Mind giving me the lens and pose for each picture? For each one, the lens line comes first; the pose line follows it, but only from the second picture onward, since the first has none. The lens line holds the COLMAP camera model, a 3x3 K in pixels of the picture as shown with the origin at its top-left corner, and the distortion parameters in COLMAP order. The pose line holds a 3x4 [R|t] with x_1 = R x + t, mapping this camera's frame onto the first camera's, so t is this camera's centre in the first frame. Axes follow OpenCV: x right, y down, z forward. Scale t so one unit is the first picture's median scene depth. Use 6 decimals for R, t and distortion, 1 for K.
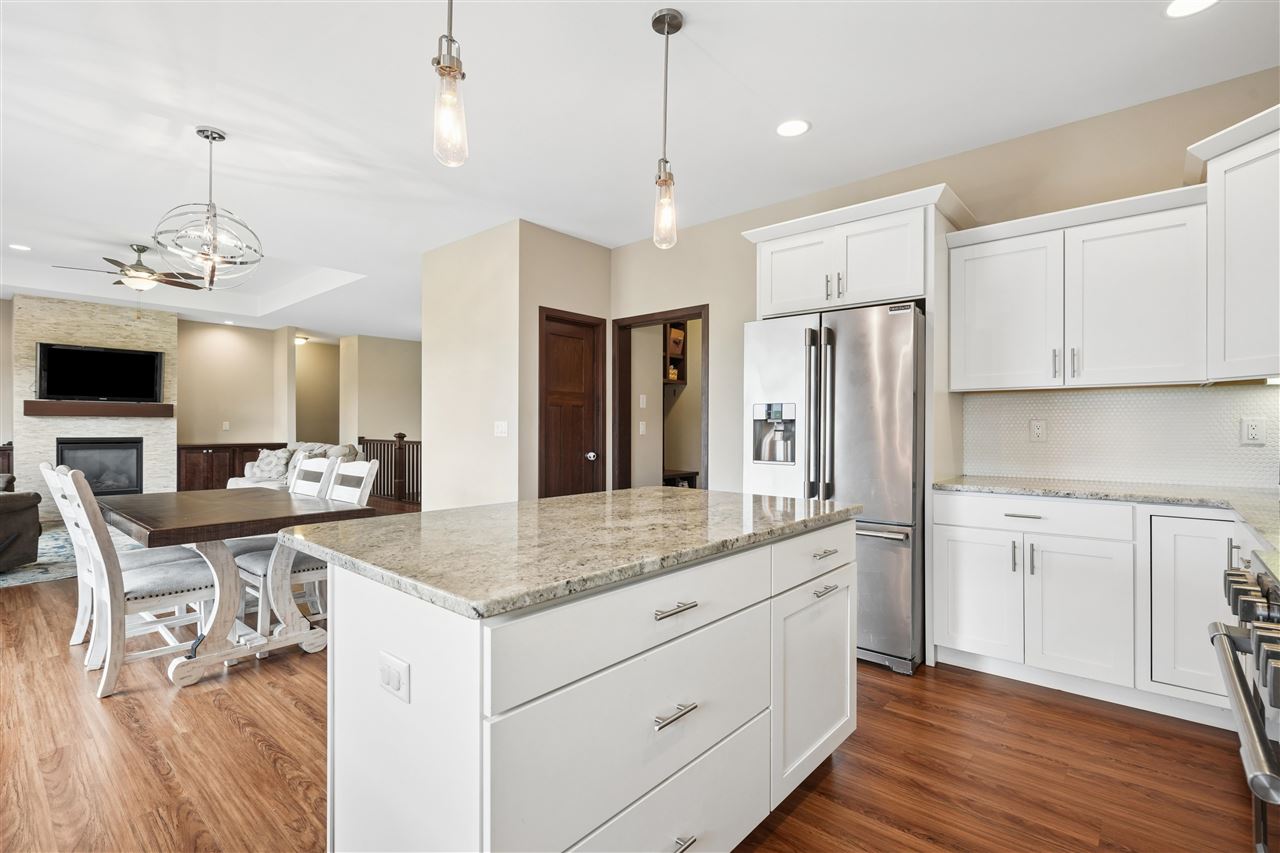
lens RADIAL K [[593.4, 0, 644.9], [0, 593.4, 428.8], [0, 0, 1]] dist [-0.004474, -0.000328]
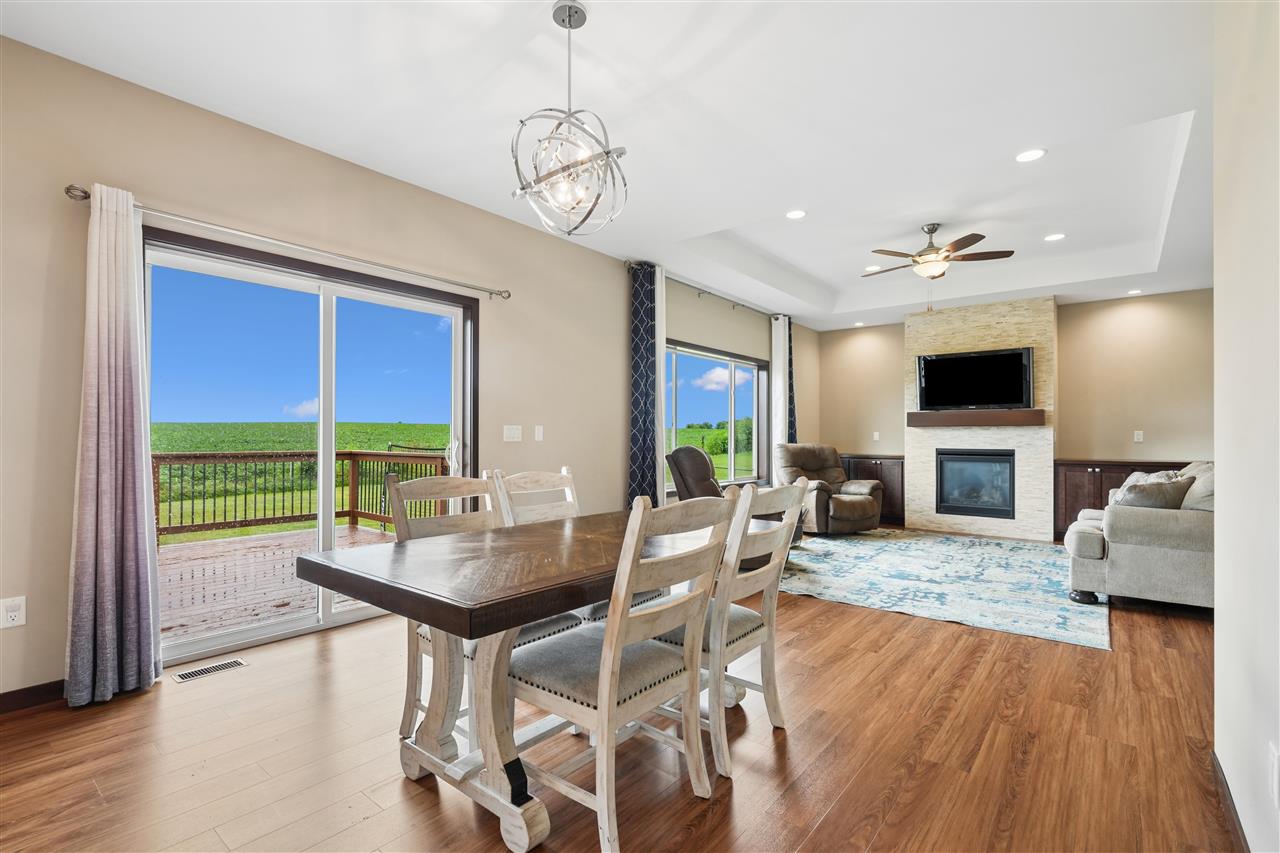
lens RADIAL K [[593.4, 0, 629.7], [0, 593.4, 433.4], [0, 0, 1]] dist [-0.004474, -0.000328]
pose [[0.026081, -0.013881, -0.999563, -0.003865], [-0.008793, 0.999862, -0.014114, 0.007825], [0.999621, 0.009157, 0.025956, 0.420503]]
